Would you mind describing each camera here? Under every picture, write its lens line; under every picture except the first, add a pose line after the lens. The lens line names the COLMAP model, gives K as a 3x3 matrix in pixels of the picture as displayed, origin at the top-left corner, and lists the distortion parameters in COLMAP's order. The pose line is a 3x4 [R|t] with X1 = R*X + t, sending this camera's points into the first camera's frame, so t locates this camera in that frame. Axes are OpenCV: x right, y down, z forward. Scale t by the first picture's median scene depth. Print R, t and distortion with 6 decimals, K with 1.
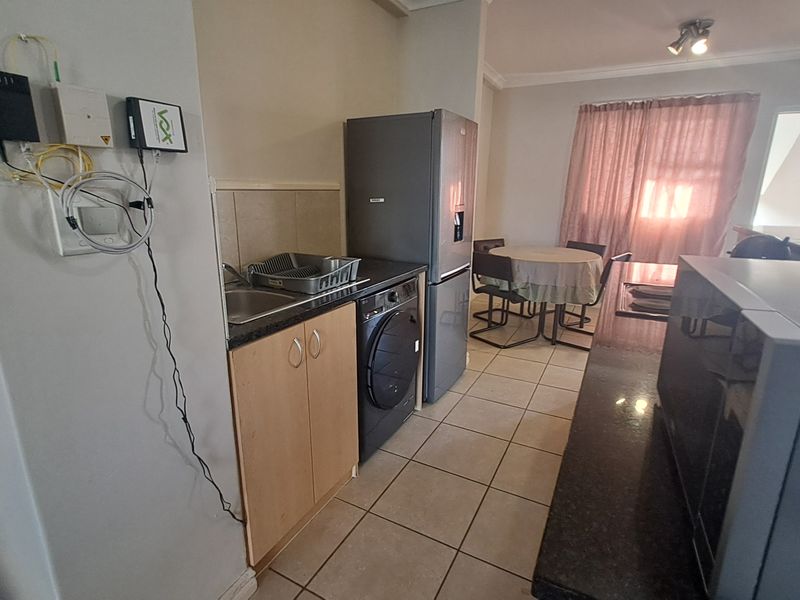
lens RADIAL K [[418.3, 0, 396.1], [0, 418.3, 302.9], [0, 0, 1]] dist [0.000351, -0.000814]
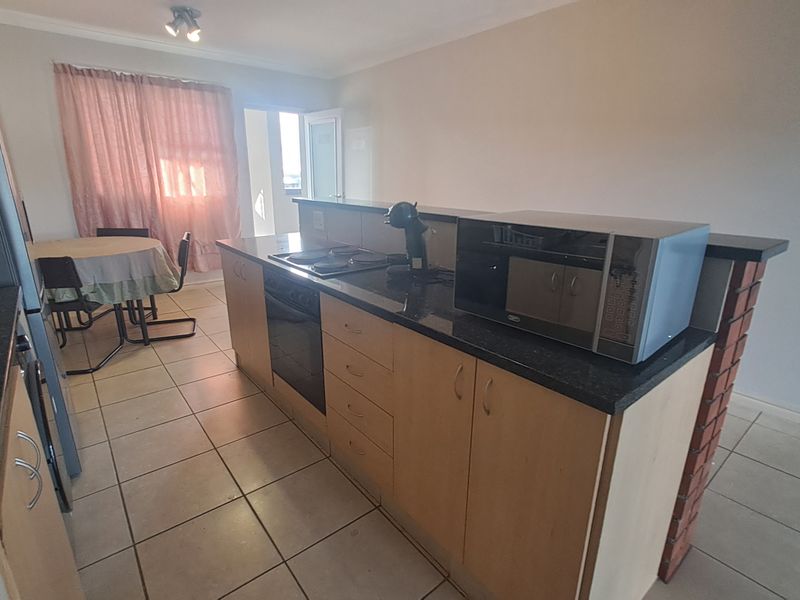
lens RADIAL K [[418.3, 0, 396.1], [0, 418.3, 302.9], [0, 0, 1]] dist [0.000351, -0.000814]
pose [[0.399388, -0.270100, 0.876091, -0.148795], [0.226651, 0.955041, 0.191116, -0.031384], [-0.888323, 0.122237, 0.442651, 0.110573]]
